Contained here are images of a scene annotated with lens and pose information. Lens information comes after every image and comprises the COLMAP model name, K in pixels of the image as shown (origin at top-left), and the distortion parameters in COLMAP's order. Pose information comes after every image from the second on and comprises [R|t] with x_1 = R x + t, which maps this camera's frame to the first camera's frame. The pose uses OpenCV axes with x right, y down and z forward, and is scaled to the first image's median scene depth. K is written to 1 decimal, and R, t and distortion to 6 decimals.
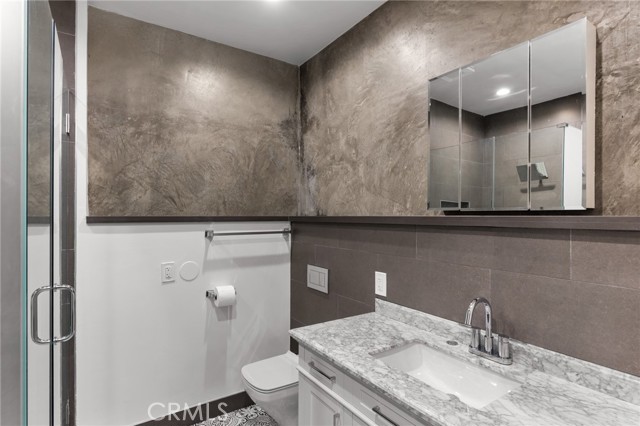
lens RADIAL K [[309.0, 0, 316.6], [0, 309.0, 214.4], [0, 0, 1]] dist [-0.004437, -0.000073]
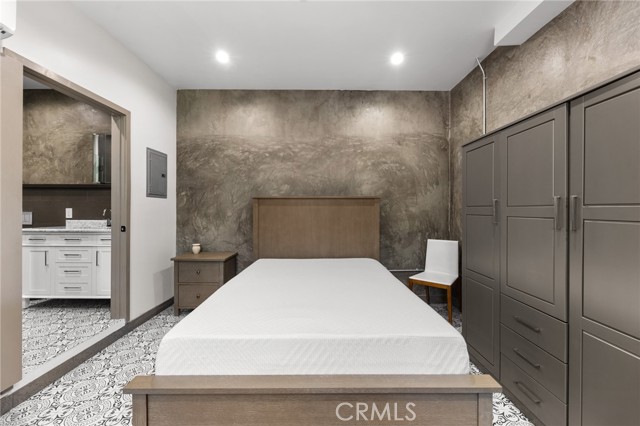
lens RADIAL K [[257.6, 0, 319.3], [0, 257.6, 212.8], [0, 0, 1]] dist [0.008110, -0.001596]
pose [[0.587912, -0.007193, 0.808893, -0.229502], [-0.006201, 0.999891, 0.013399, 0.155770], [-0.808901, -0.012893, 0.587804, -1.457995]]
